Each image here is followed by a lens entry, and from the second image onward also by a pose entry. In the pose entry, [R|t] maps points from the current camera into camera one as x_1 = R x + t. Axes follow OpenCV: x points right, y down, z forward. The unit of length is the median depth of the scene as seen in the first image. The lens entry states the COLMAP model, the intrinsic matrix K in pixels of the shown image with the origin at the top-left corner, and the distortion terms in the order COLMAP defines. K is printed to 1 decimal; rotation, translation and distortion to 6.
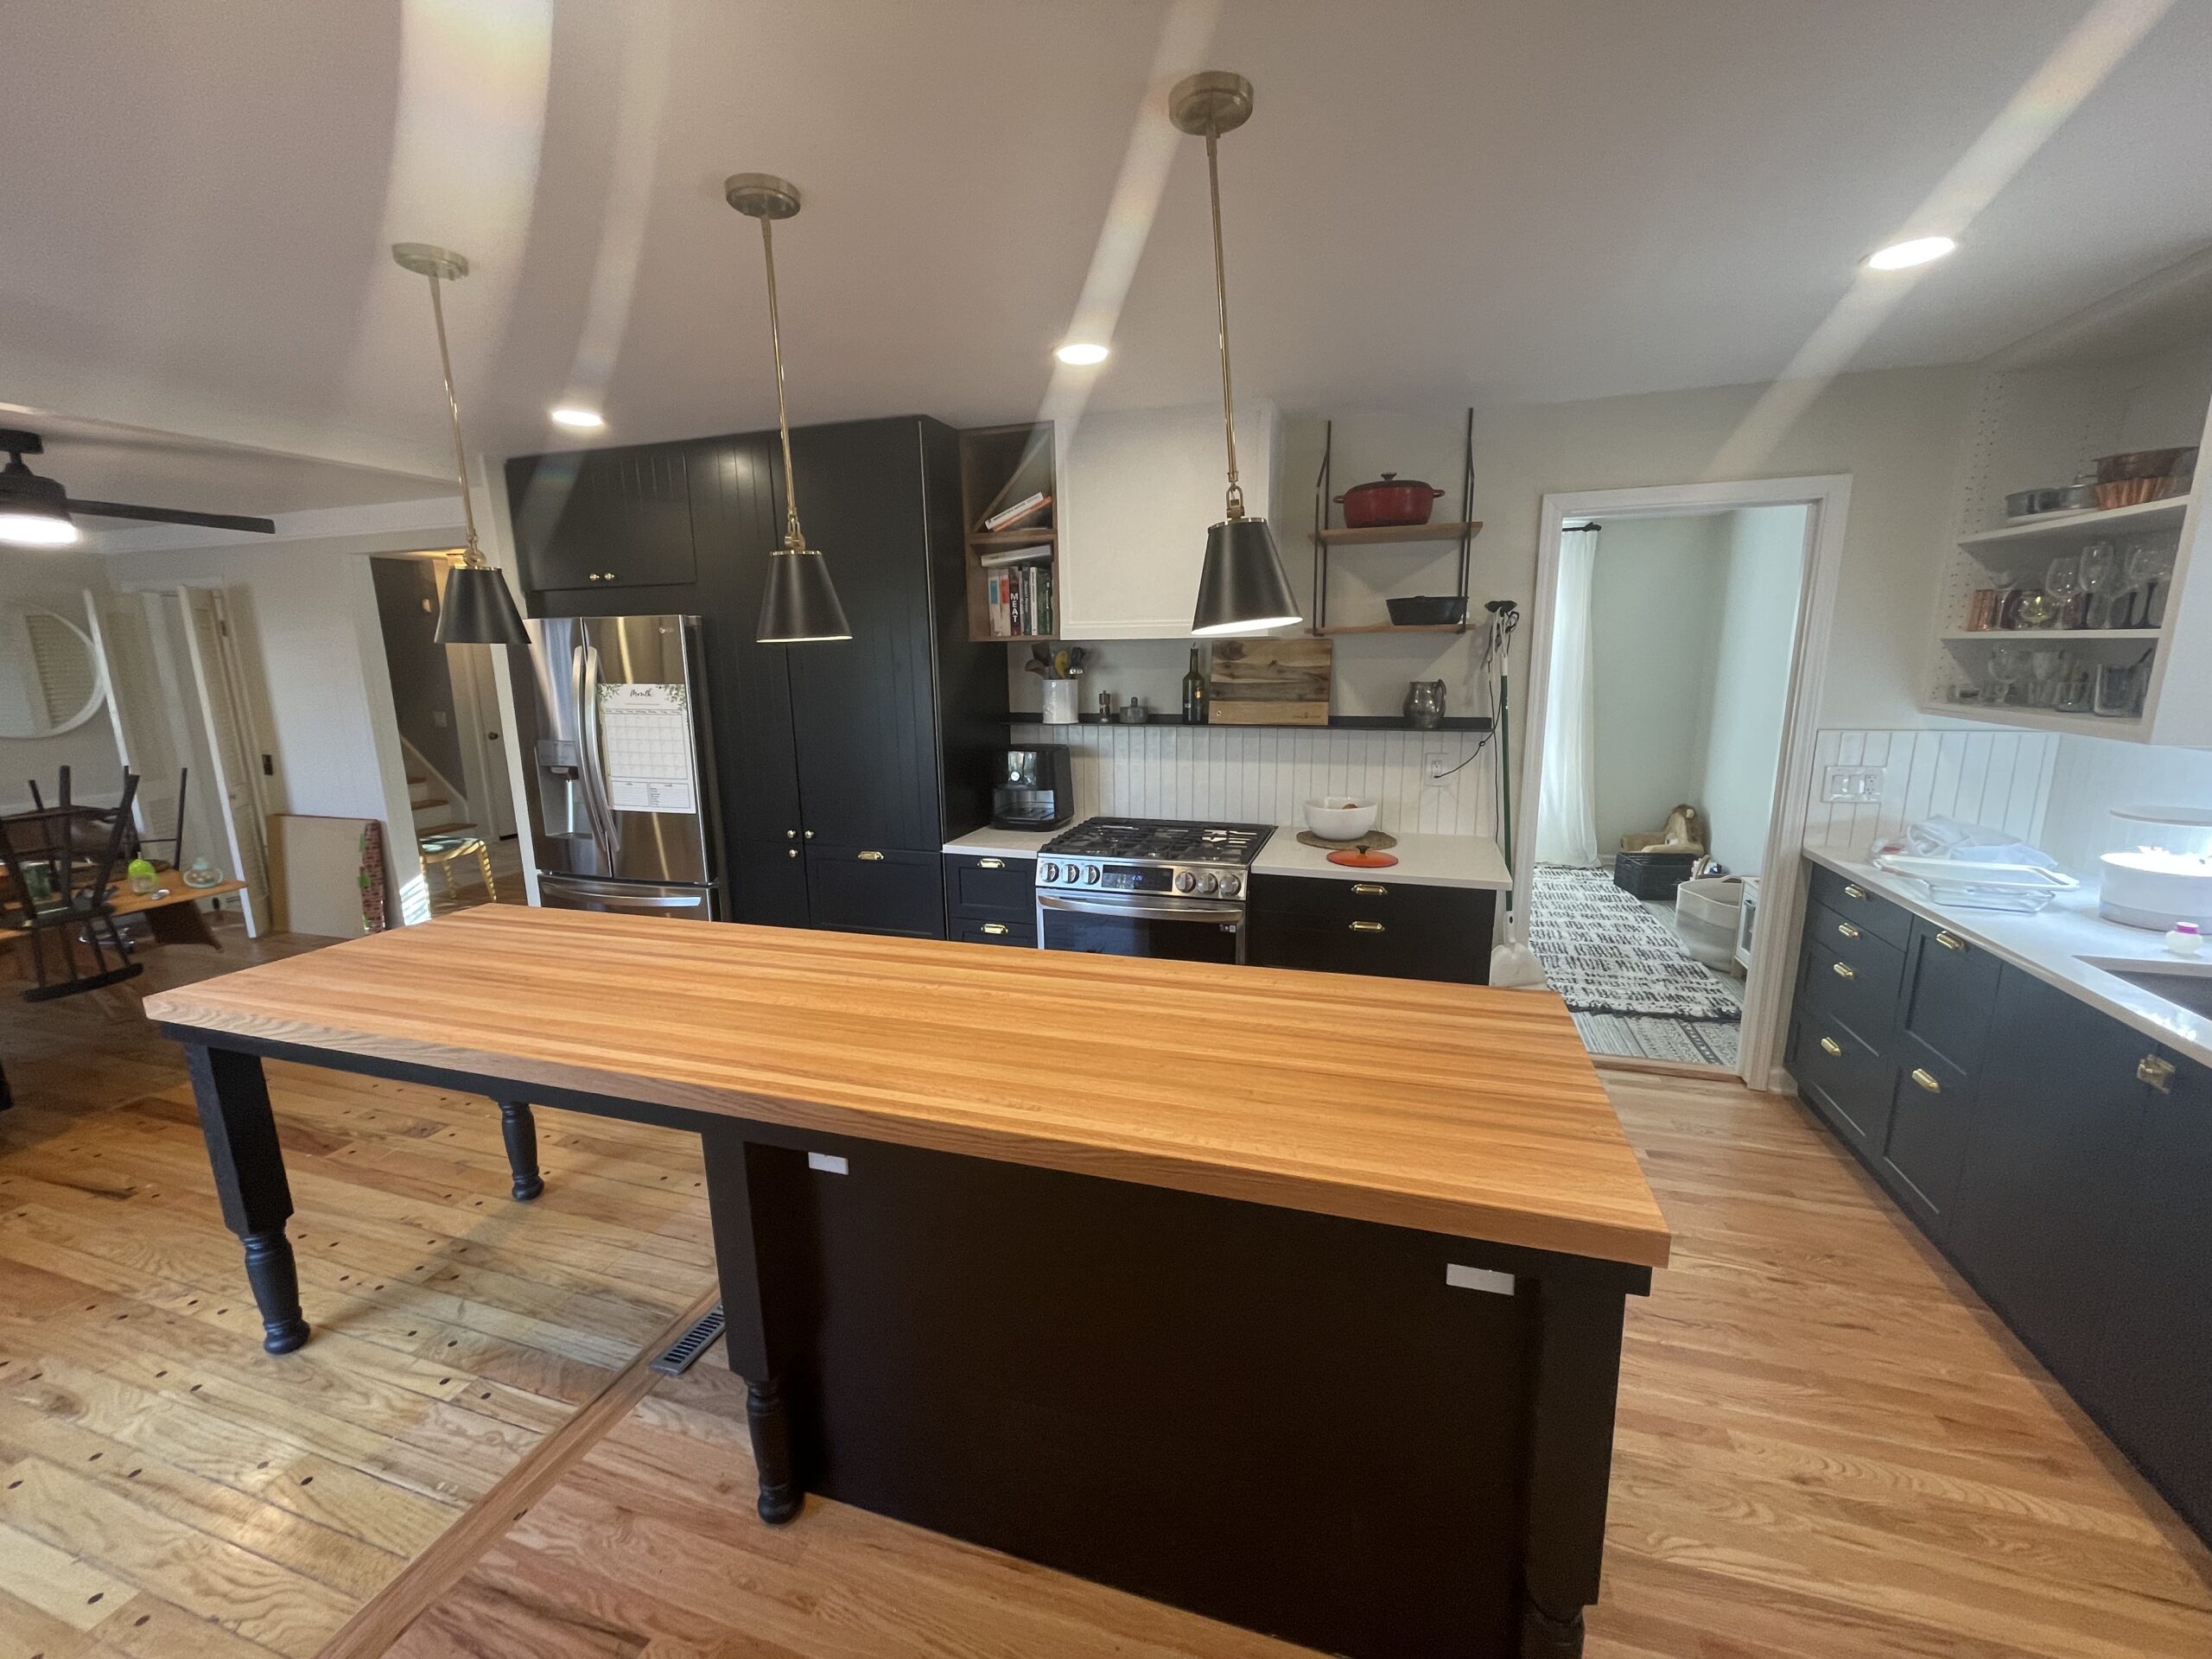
lens RADIAL K [[892.5, 0, 1108.9], [0, 892.5, 832.9], [0, 0, 1]] dist [-0.001367, -0.000510]
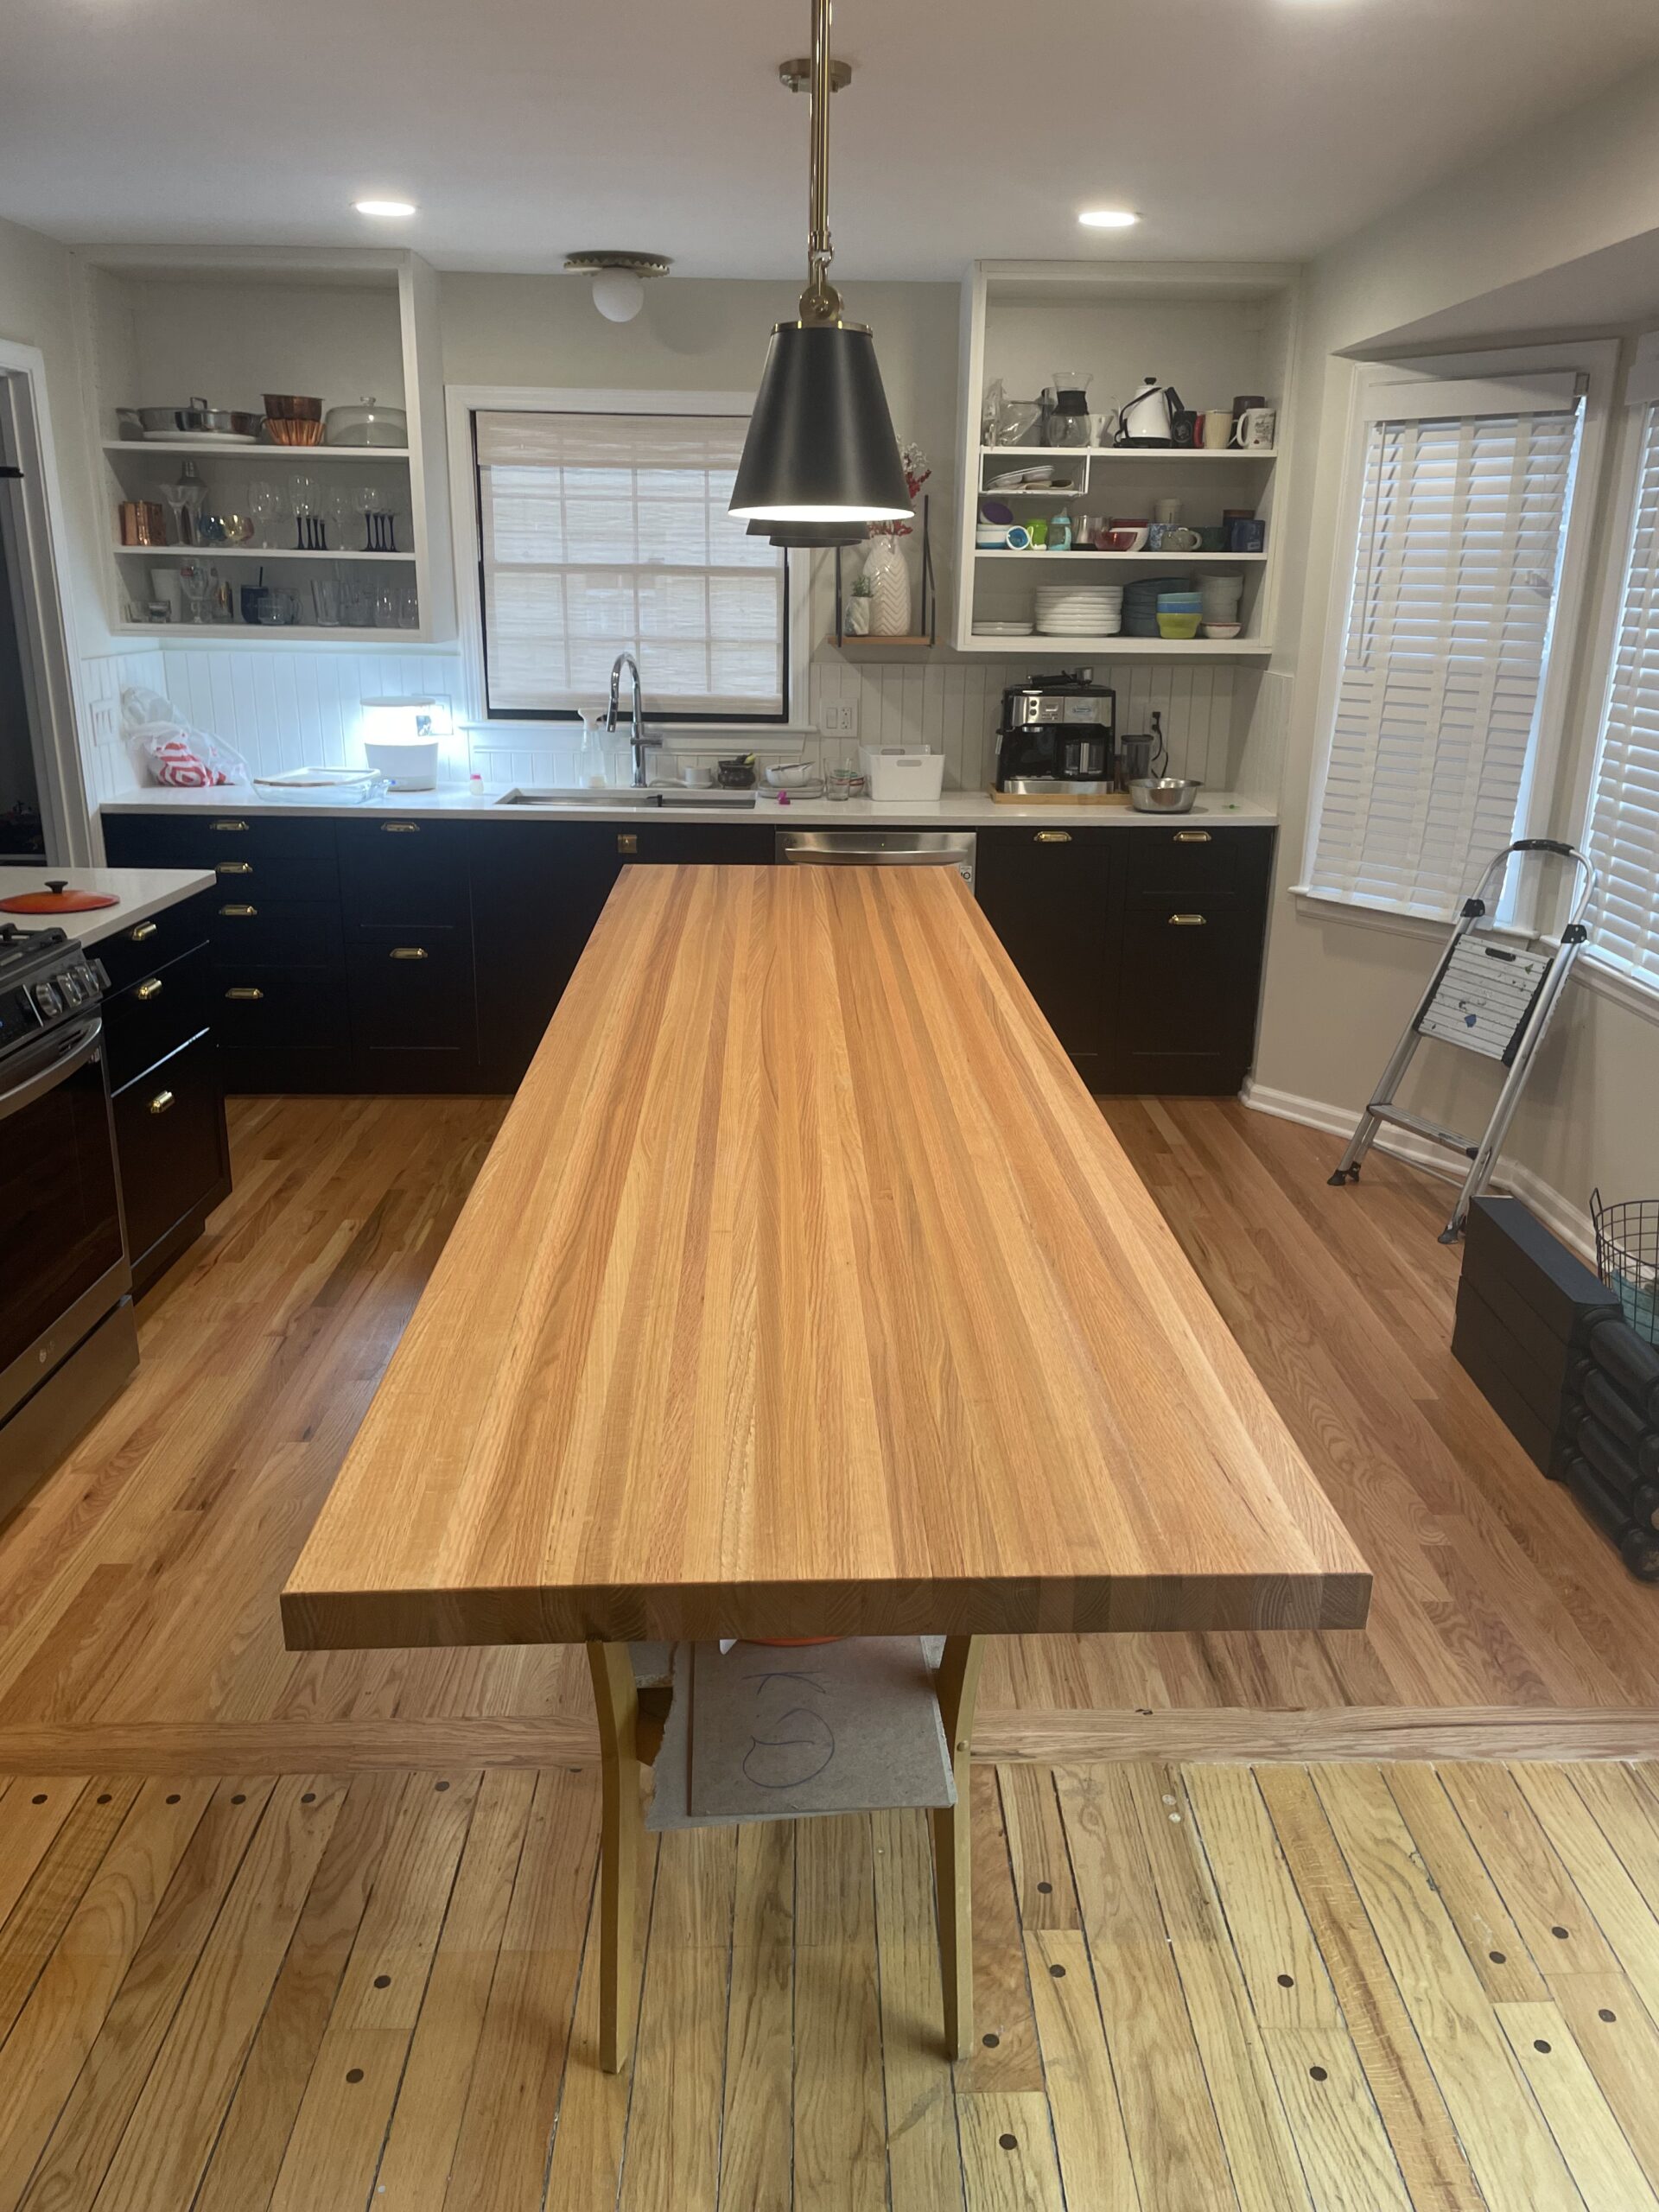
lens RADIAL K [[1662.7, 0, 844.7], [0, 1662.7, 1095.8], [0, 0, 1]] dist [0.052809, -0.054239]
pose [[-0.324097, -0.273888, 0.905509, -1.006148], [0.181935, 0.921261, 0.343770, -0.152196], [-0.928365, 0.276158, -0.248748, 0.841760]]
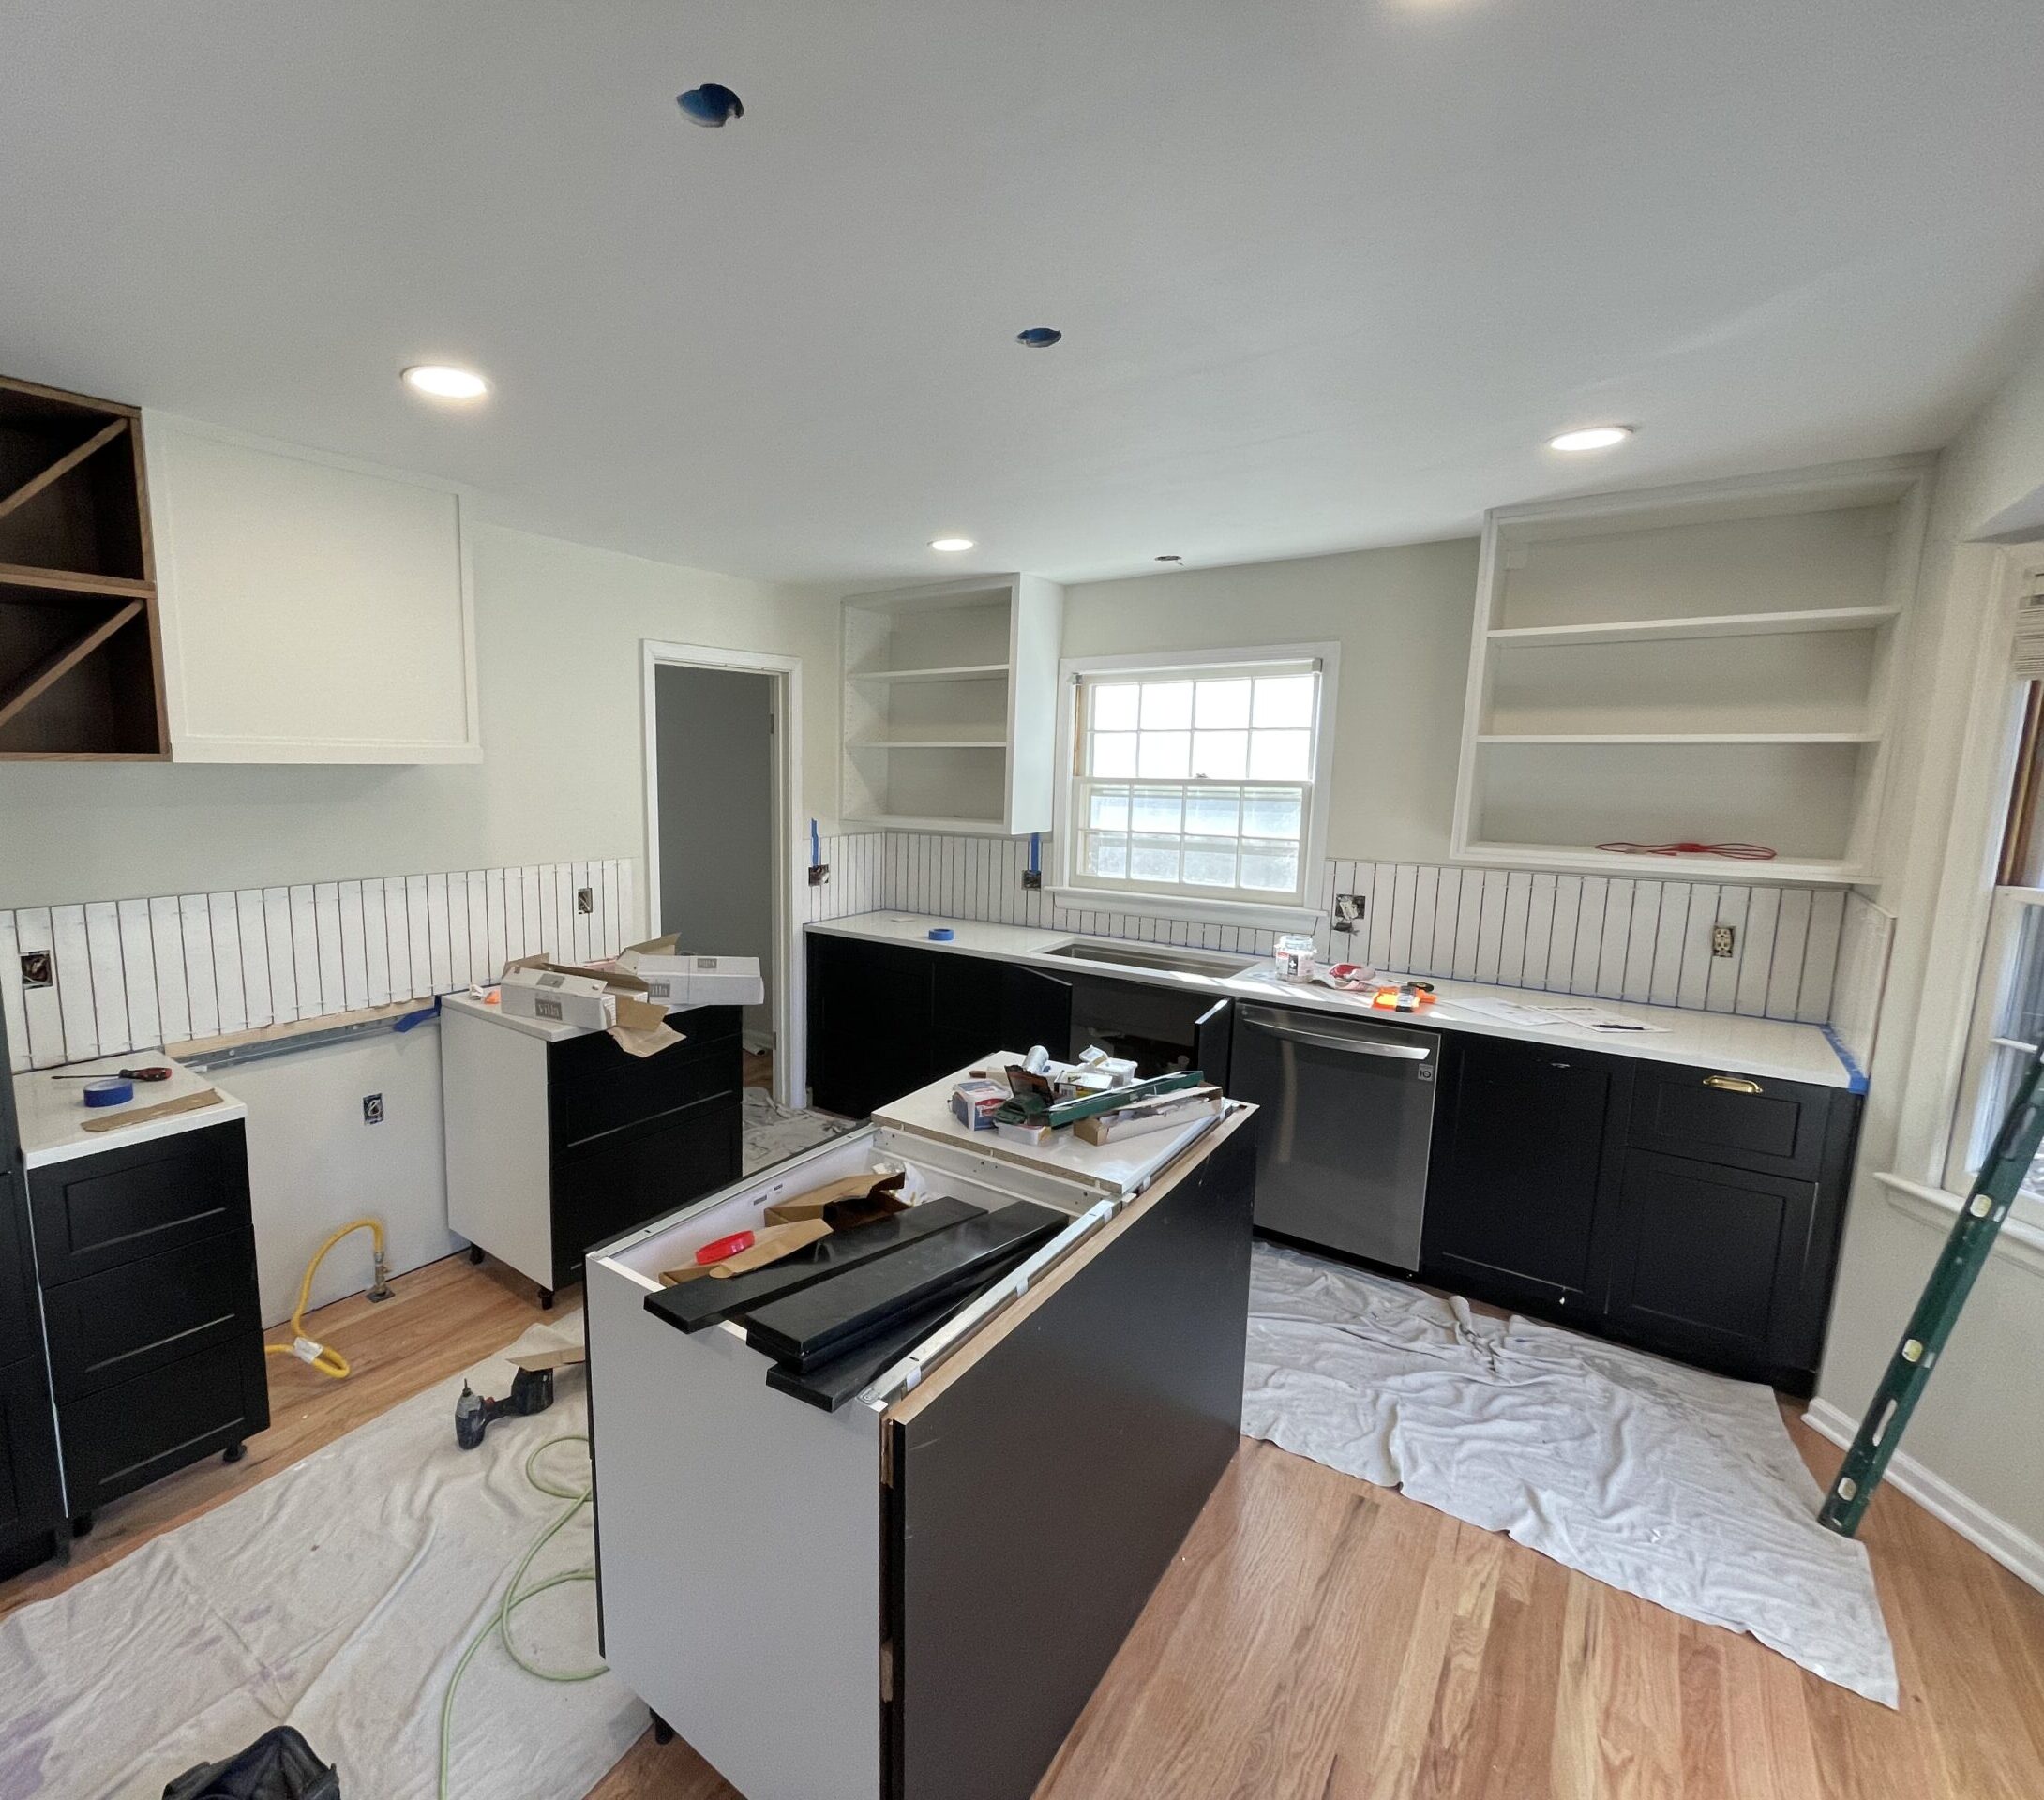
lens RADIAL K [[968.7, 0, 846.6], [0, 968.7, 899.3], [0, 0, 1]] dist [0.000504, -0.000801]
pose [[0.369155, -0.111399, 0.922667, -0.574275], [0.175027, 0.983359, 0.048699, -0.085779], [-0.912738, 0.143514, 0.382510, 0.380644]]
